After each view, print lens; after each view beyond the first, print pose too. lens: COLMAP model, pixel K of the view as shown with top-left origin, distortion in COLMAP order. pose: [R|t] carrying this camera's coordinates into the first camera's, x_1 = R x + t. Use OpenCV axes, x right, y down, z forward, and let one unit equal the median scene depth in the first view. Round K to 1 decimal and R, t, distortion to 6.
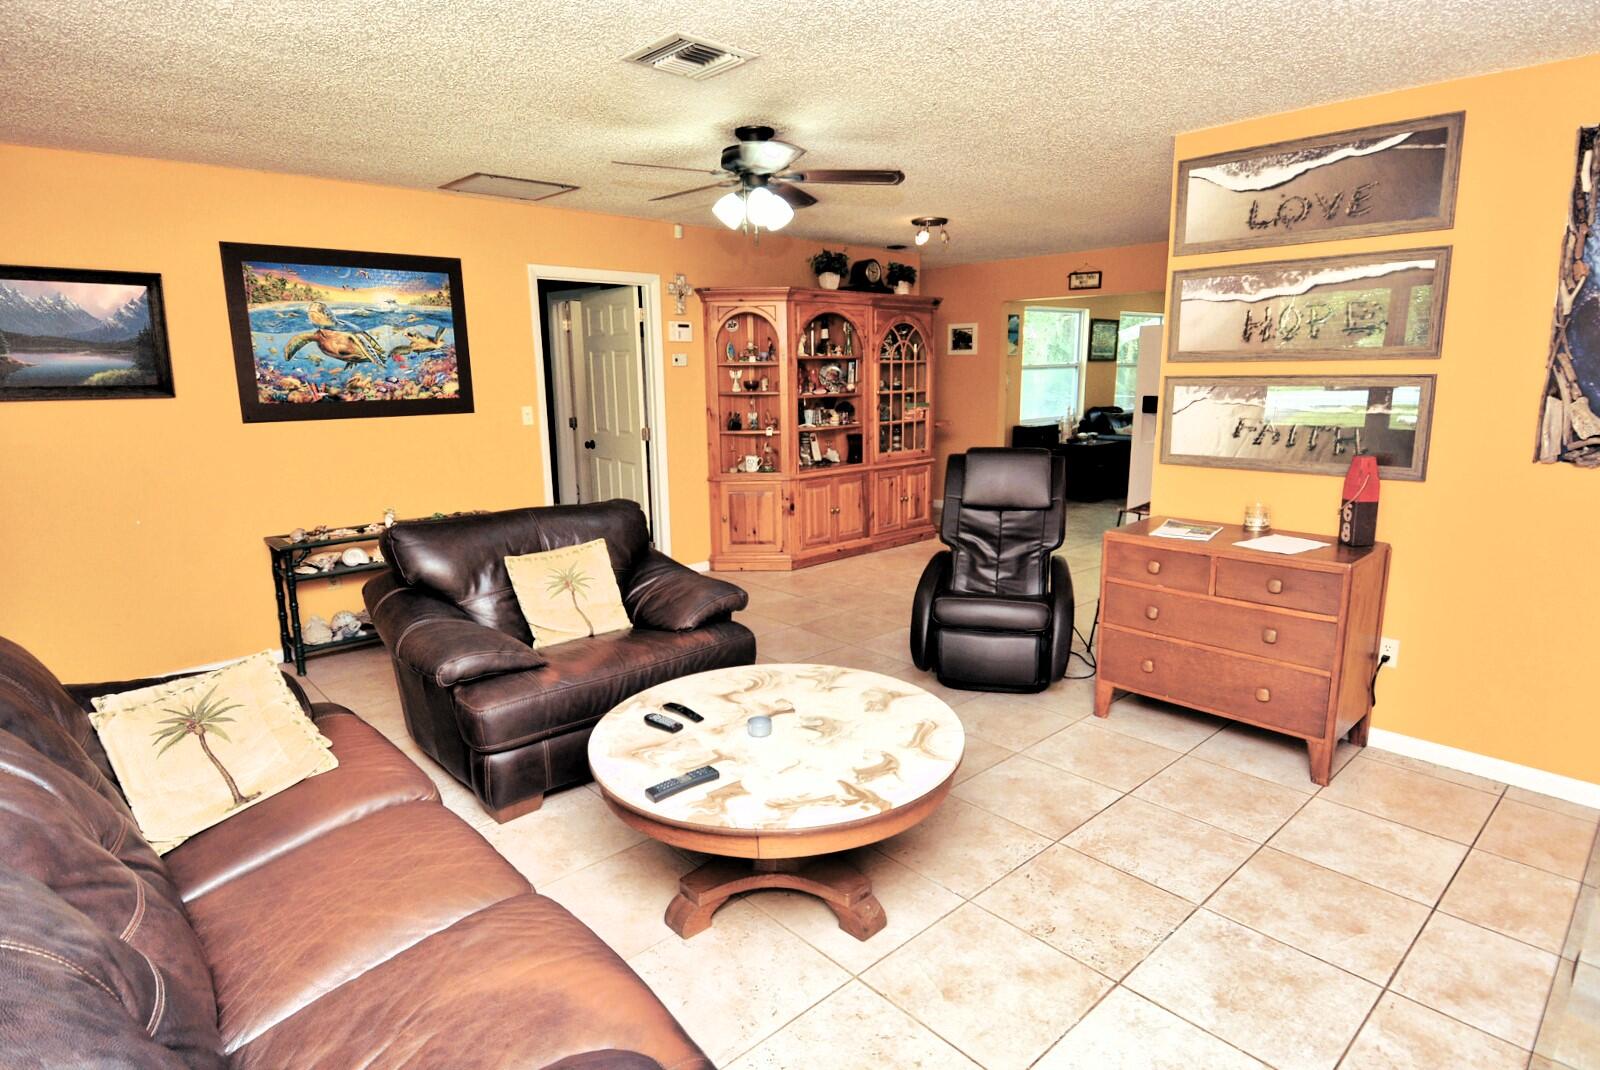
lens RADIAL K [[870.6, 0, 805.4], [0, 870.6, 536.2], [0, 0, 1]] dist [0.026389, -0.031459]
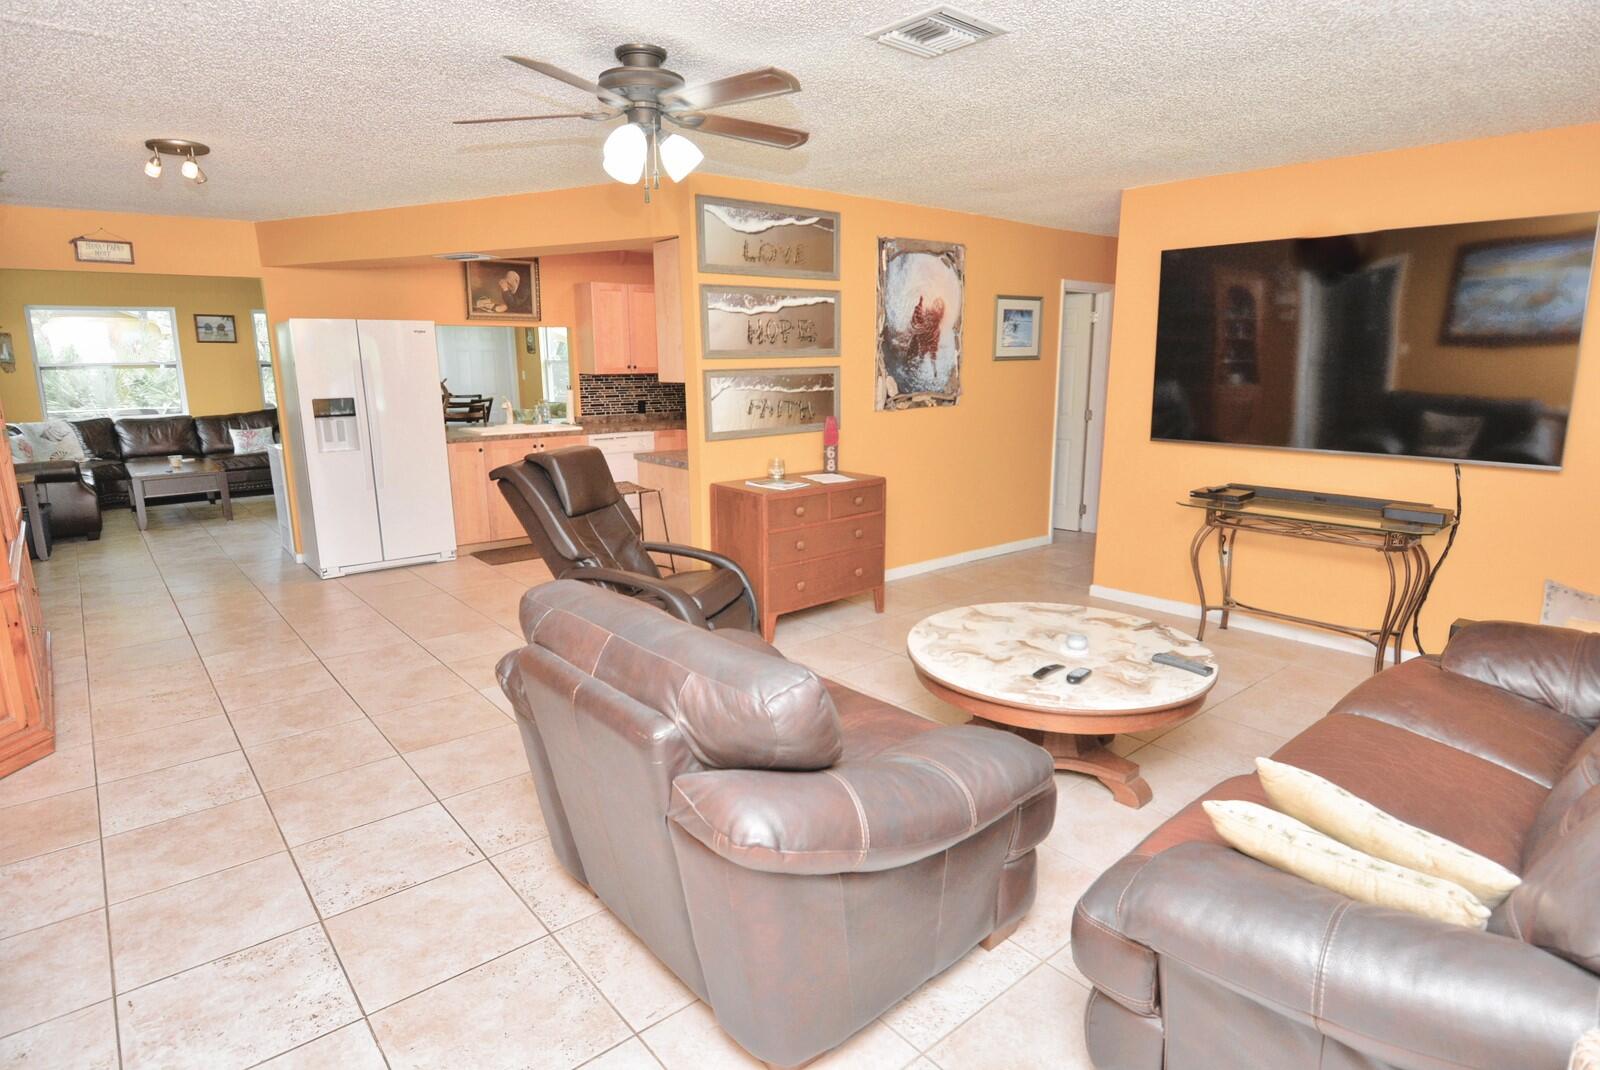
lens RADIAL K [[870.6, 0, 805.4], [0, 870.6, 536.2], [0, 0, 1]] dist [0.026389, -0.031459]
pose [[0.033312, -0.196203, 0.979997, -0.929458], [0.200601, 0.961900, 0.185761, -0.177486], [-0.979106, 0.190401, 0.071402, 0.920639]]
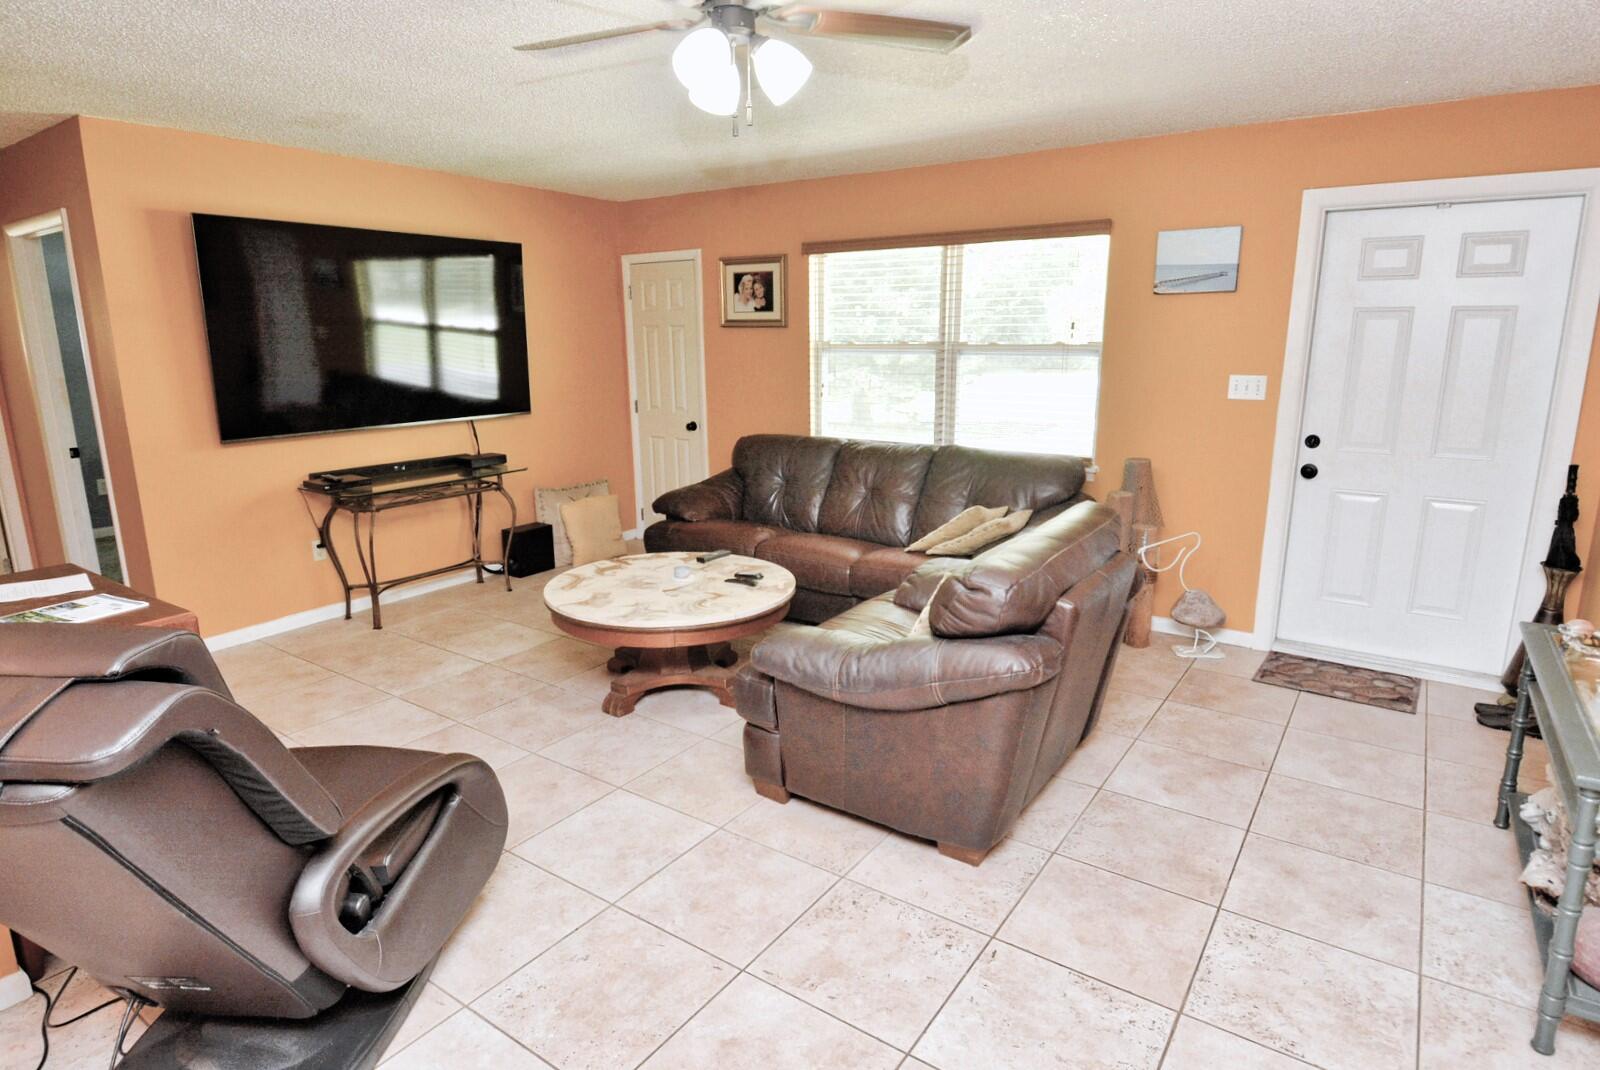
lens RADIAL K [[870.6, 0, 805.4], [0, 870.6, 536.2], [0, 0, 1]] dist [0.026389, -0.031459]
pose [[-0.972548, 0.062303, -0.224207, 0.056804], [-0.035950, 0.911698, 0.409285, -0.357131], [0.229908, 0.406110, -0.884430, 1.754826]]
